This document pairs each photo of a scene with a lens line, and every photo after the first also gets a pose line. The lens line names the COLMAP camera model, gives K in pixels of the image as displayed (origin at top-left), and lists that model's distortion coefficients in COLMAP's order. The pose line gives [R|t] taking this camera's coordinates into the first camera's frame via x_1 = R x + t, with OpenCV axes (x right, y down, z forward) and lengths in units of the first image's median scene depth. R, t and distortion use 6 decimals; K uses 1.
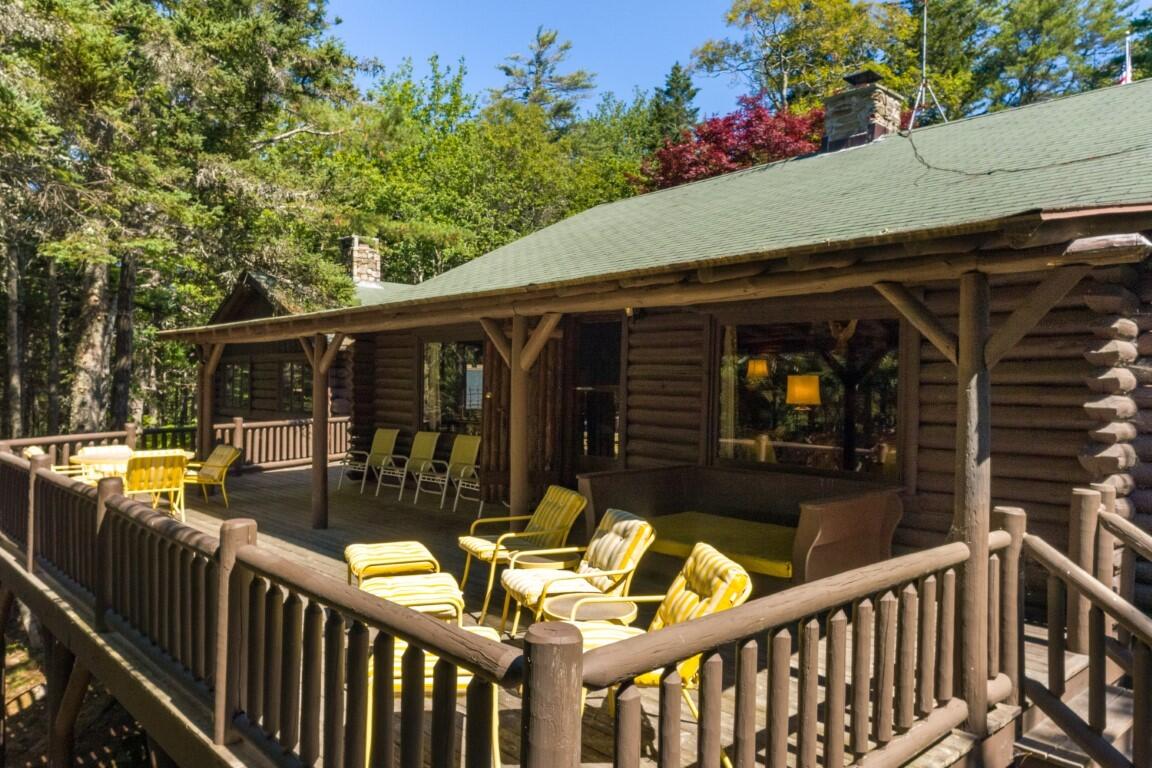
lens RADIAL K [[815.5, 0, 576.0], [0, 815.5, 384.0], [0, 0, 1]] dist [-0.001762, -0.002097]
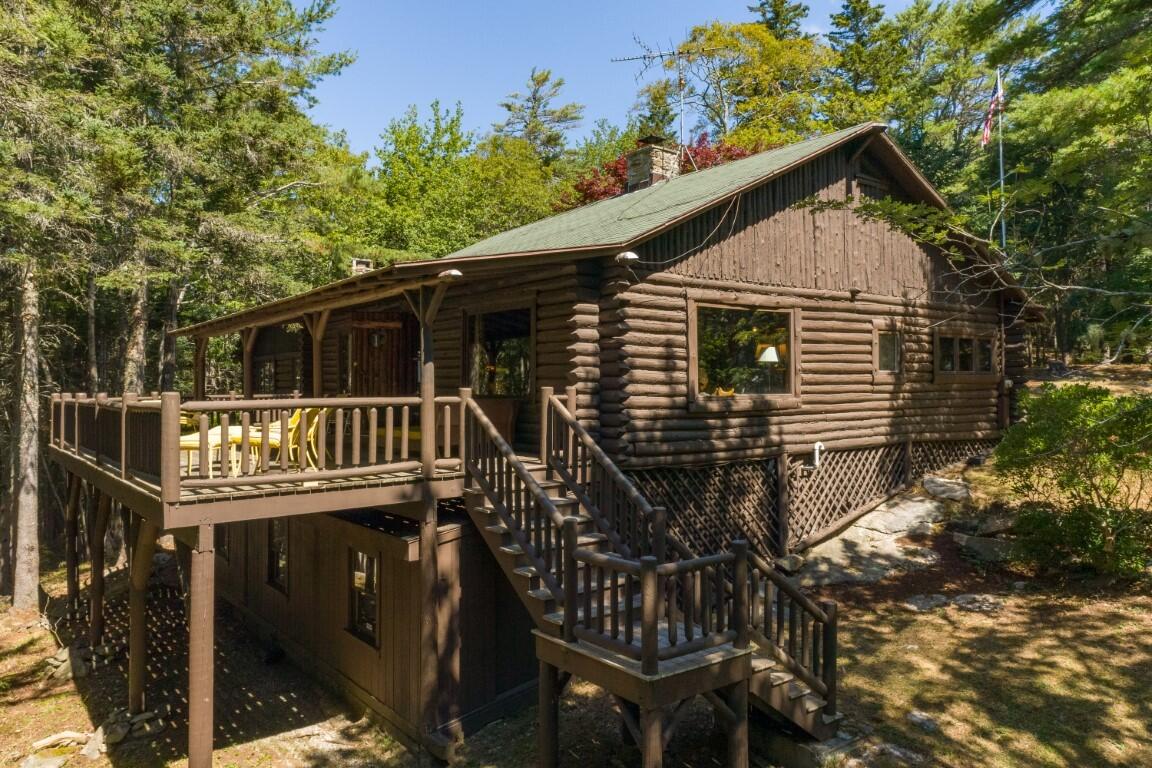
lens RADIAL K [[799.0, 0, 576.0], [0, 799.0, 384.0], [0, 0, 1]] dist [-0.000159, 0.001653]
pose [[0.995929, -0.020674, -0.087744, 0.137243], [0.020318, 0.999781, -0.004941, 0.020833], [0.087827, 0.003138, 0.996131, -0.158051]]
